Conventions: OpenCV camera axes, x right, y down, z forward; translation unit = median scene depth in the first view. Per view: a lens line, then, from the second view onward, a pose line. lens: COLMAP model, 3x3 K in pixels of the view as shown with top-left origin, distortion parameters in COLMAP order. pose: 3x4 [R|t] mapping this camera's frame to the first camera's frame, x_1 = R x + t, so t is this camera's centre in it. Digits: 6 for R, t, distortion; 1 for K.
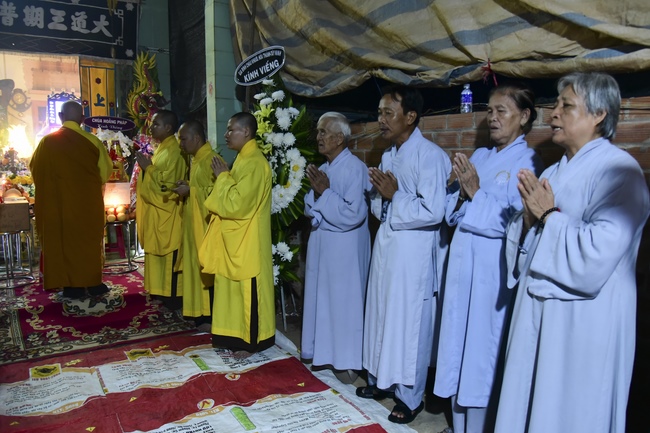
lens RADIAL K [[500.5, 0, 343.6], [0, 500.5, 226.7], [0, 0, 1]] dist [-0.050372, 0.011720]
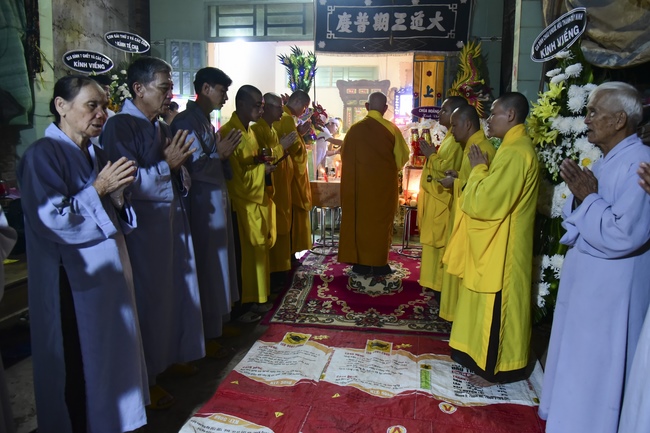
lens RADIAL K [[468.1, 0, 355.1], [0, 468.1, 199.6], [0, 0, 1]] dist [-0.044098, 0.000198]
pose [[0.741845, 0.087069, -0.664895, 0.117706], [-0.105204, 0.994368, 0.012835, -0.031066], [0.662267, 0.060428, 0.746827, 0.234982]]
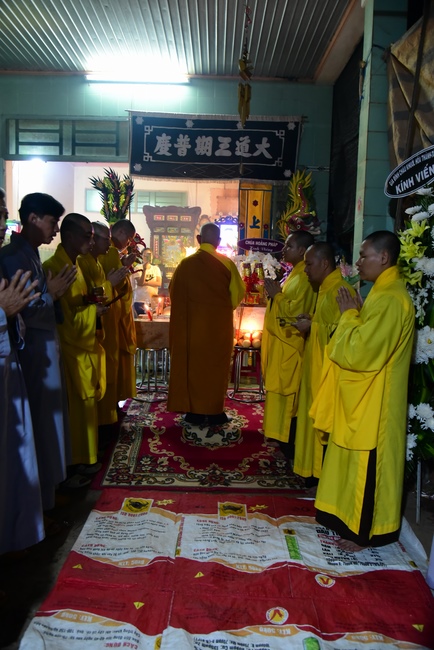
lens RADIAL K [[494.1, 0, 217.0], [0, 494.1, 325.0], [0, 0, 1]] dist [-0.044515, 0.004479]
pose [[0.827846, 0.076532, -0.555710, 0.017035], [-0.100386, 0.994870, -0.012534, -0.045365], [0.551899, 0.066162, 0.831282, 0.215755]]
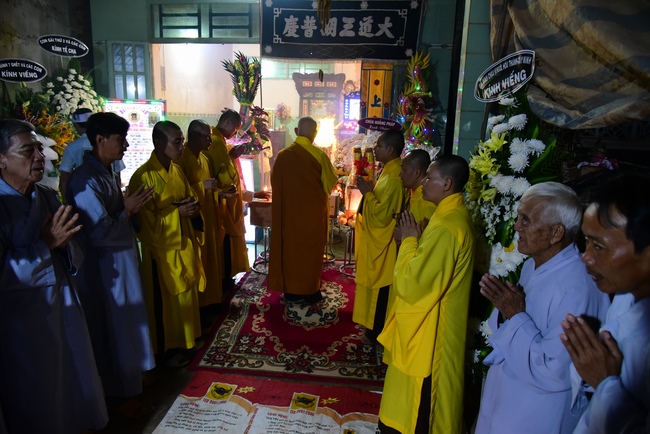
lens RADIAL K [[430.6, 0, 332.9], [0, 430.6, 211.9], [0, 0, 1]] dist [-0.040415, 0.000546]
pose [[0.757694, 0.158765, -0.633003, 0.076223], [-0.114523, 0.987252, 0.110534, -0.173041], [0.642483, -0.011258, 0.766217, 0.360686]]
